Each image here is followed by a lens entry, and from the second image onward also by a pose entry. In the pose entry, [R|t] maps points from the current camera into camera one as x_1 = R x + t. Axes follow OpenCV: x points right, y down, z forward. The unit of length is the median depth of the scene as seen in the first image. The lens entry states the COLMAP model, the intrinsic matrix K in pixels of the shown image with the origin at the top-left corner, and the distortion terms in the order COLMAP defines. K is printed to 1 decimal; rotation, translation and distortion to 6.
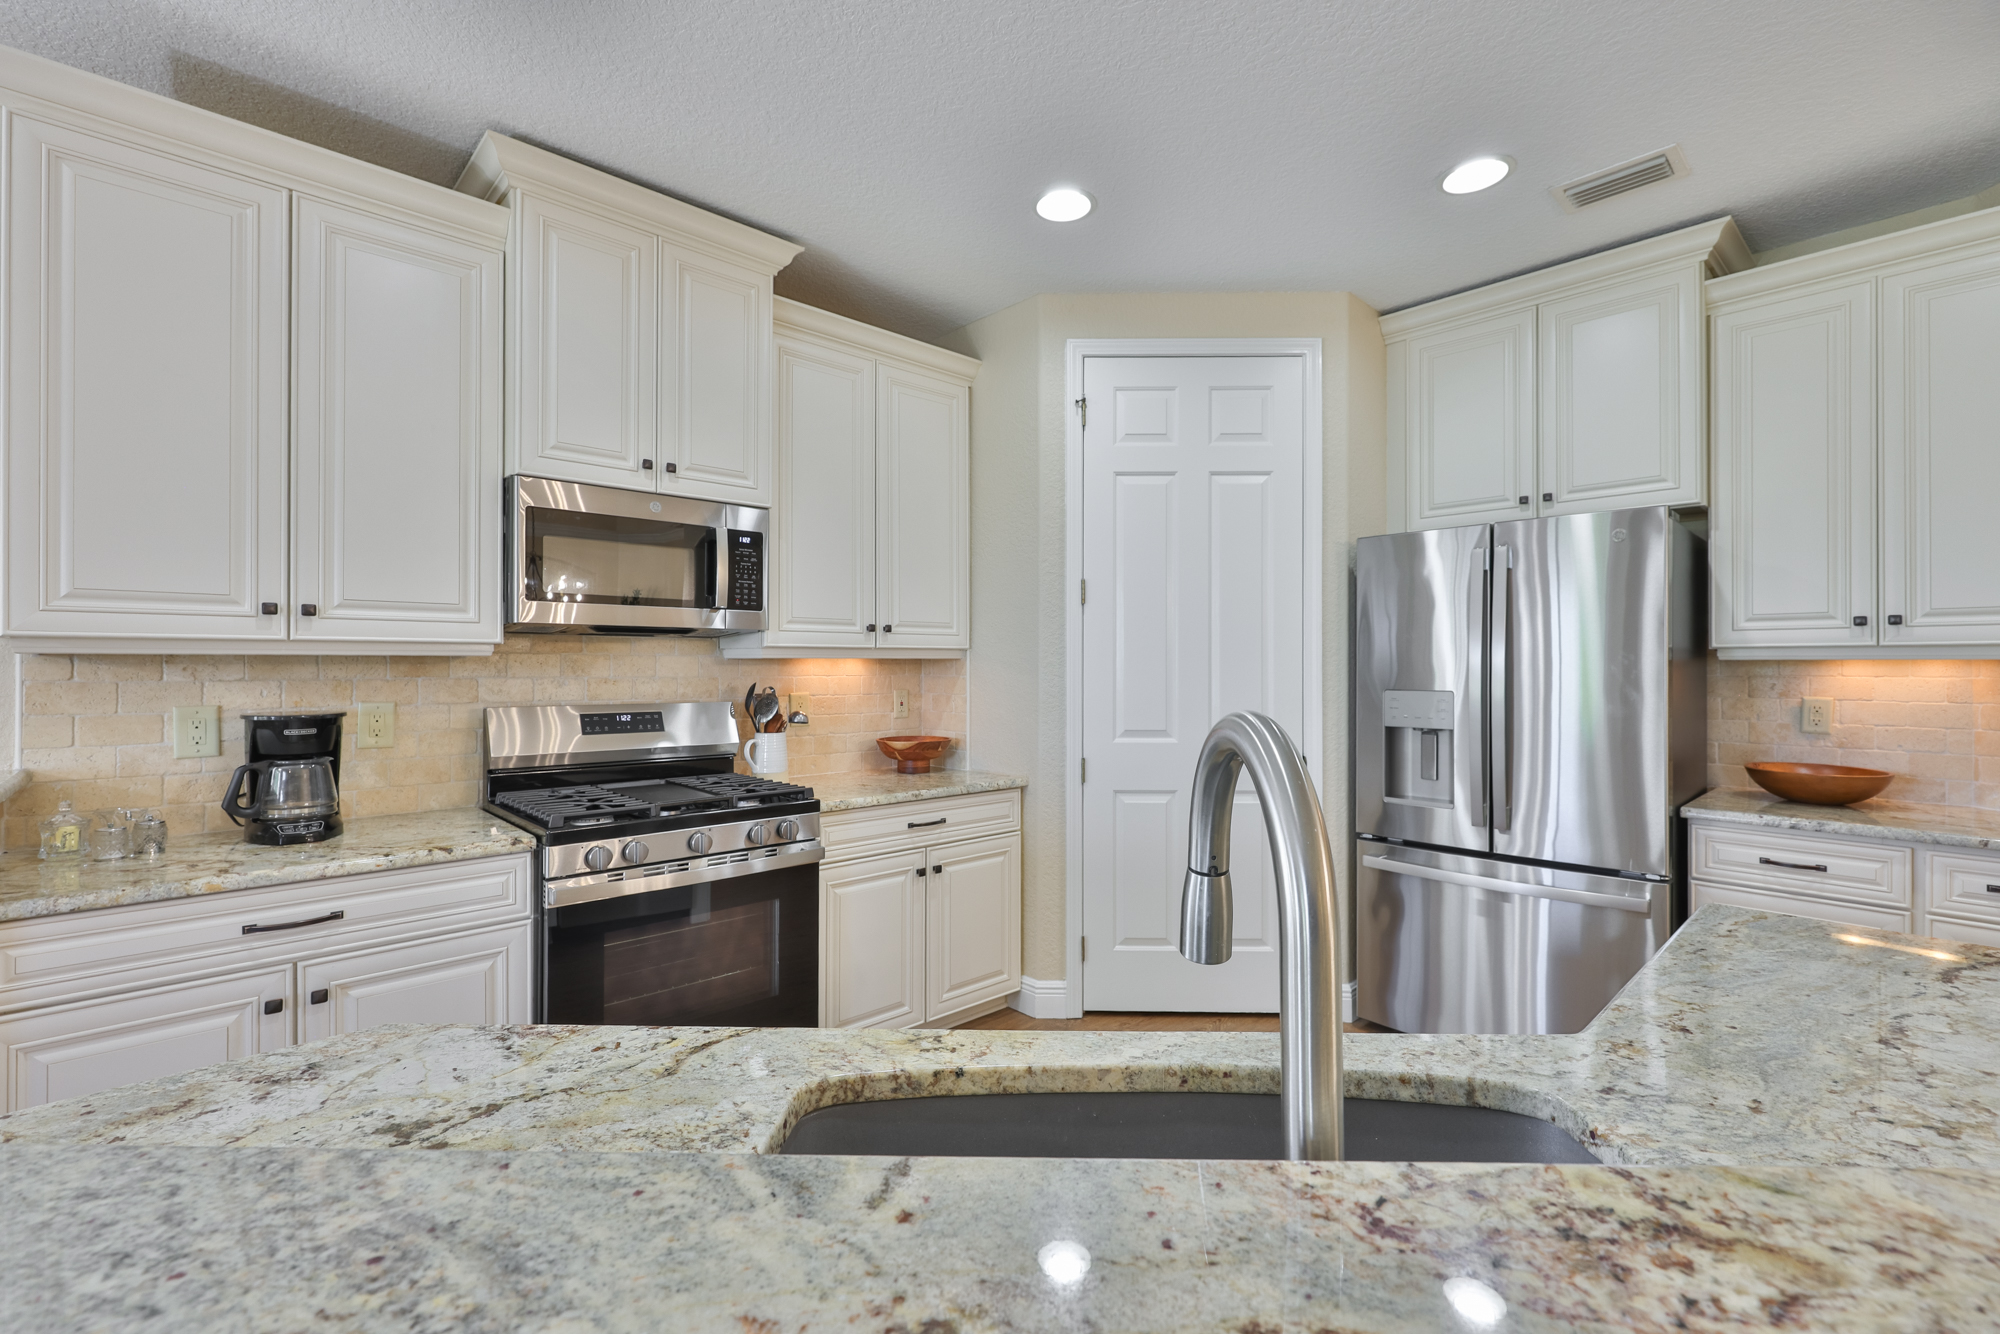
lens RADIAL K [[867.0, 0, 1004.7], [0, 867.0, 664.7], [0, 0, 1]] dist [-0.003859, -0.000344]
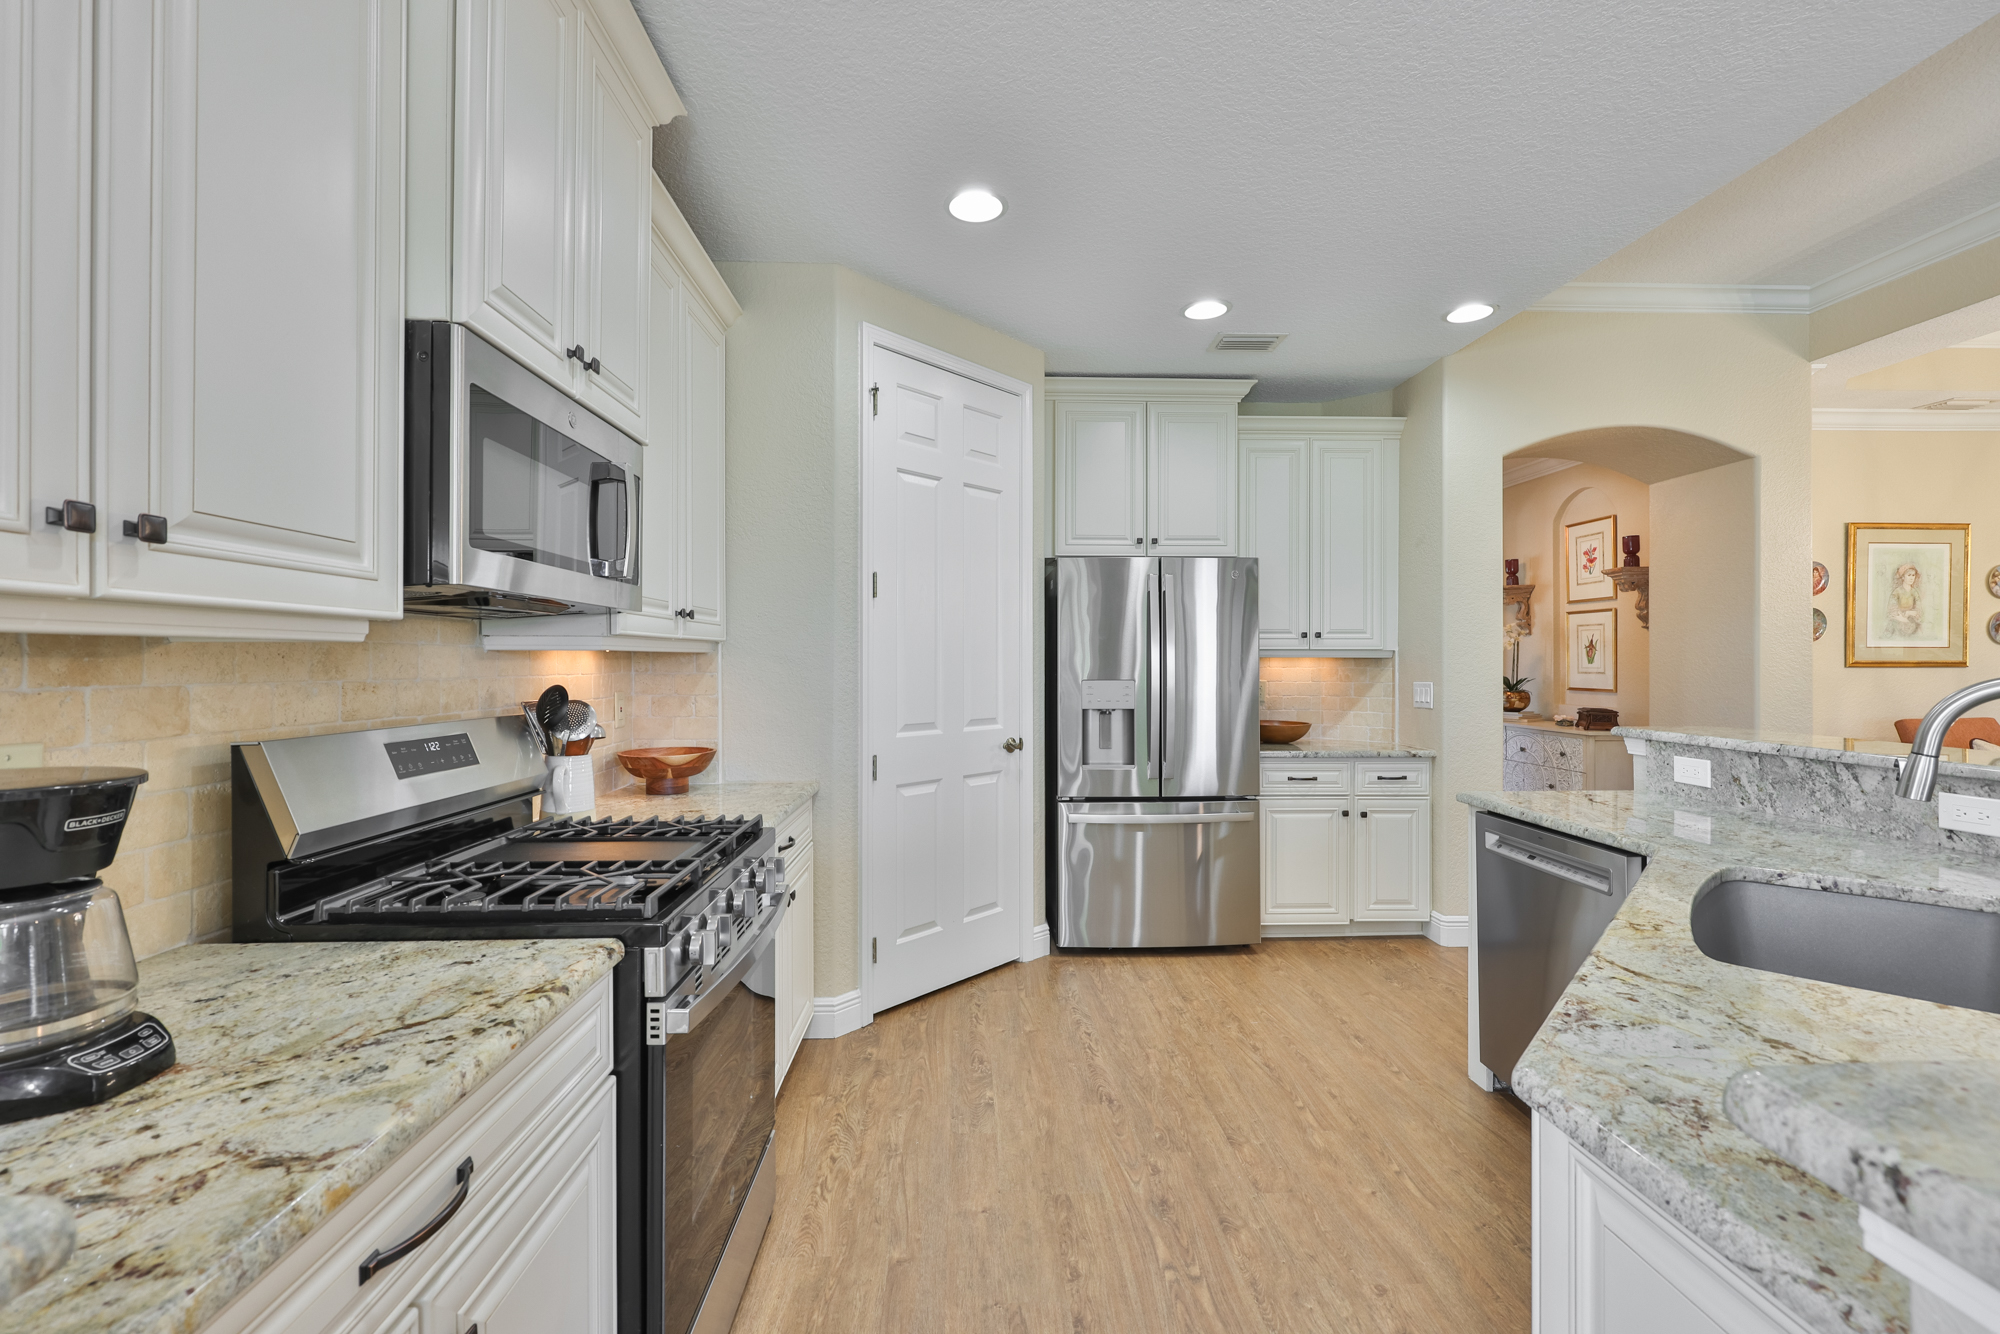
lens RADIAL K [[853.4, 0, 995.0], [0, 853.4, 663.4], [0, 0, 1]] dist [-0.000538, 0.000217]
pose [[0.655969, -0.002379, 0.754784, -0.661075], [0.000466, 0.999996, 0.002747, 0.001466], [-0.754788, -0.001450, 0.655967, 0.321898]]
